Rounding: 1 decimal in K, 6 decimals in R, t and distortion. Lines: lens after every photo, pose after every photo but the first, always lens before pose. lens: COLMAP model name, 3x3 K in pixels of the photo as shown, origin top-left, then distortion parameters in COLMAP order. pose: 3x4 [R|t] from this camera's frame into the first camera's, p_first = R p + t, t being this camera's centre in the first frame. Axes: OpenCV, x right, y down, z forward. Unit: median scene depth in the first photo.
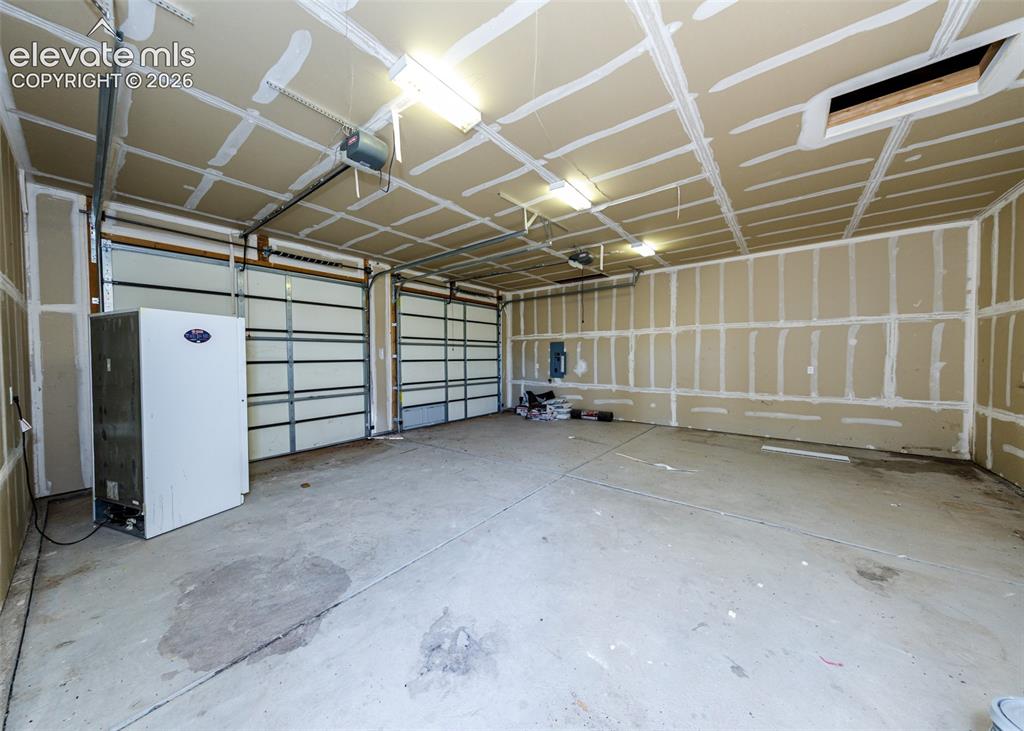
lens RADIAL K [[347.4, 0, 511.6], [0, 347.4, 365.8], [0, 0, 1]] dist [0.001604, 0.000030]
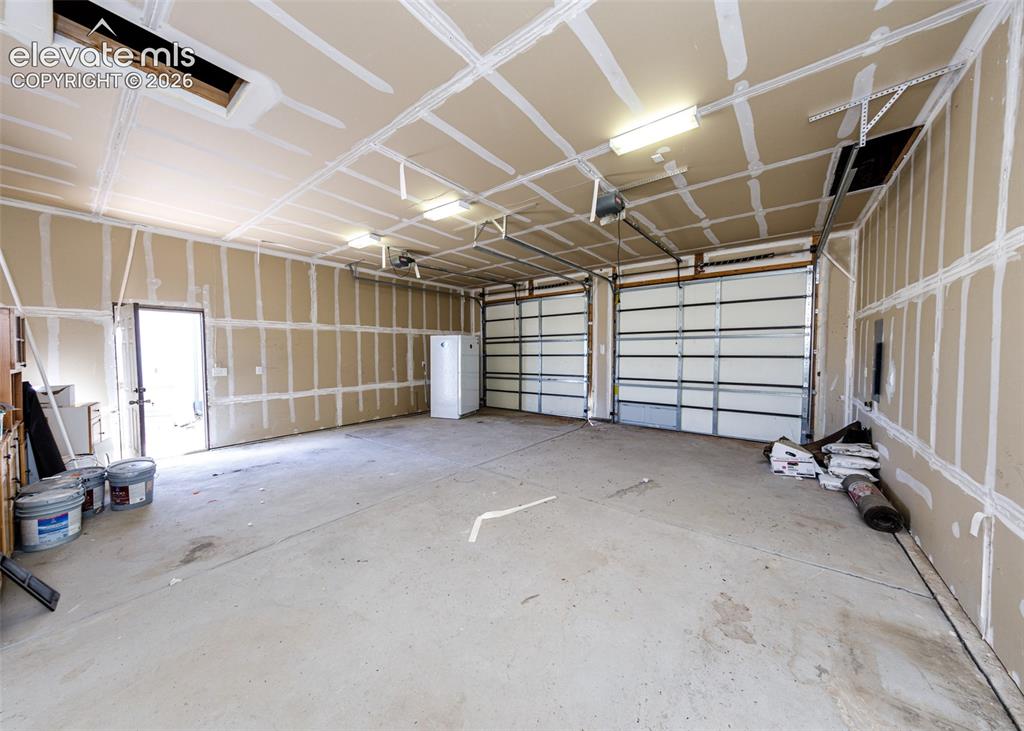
lens RADIAL K [[347.4, 0, 513.0], [0, 347.4, 364.9], [0, 0, 1]] dist [0.001604, 0.000030]
pose [[0.015777, 0.044251, -0.998896, 0.786900], [-0.018071, 0.998870, 0.043965, -0.029595], [0.999712, 0.017358, 0.016559, 0.723583]]
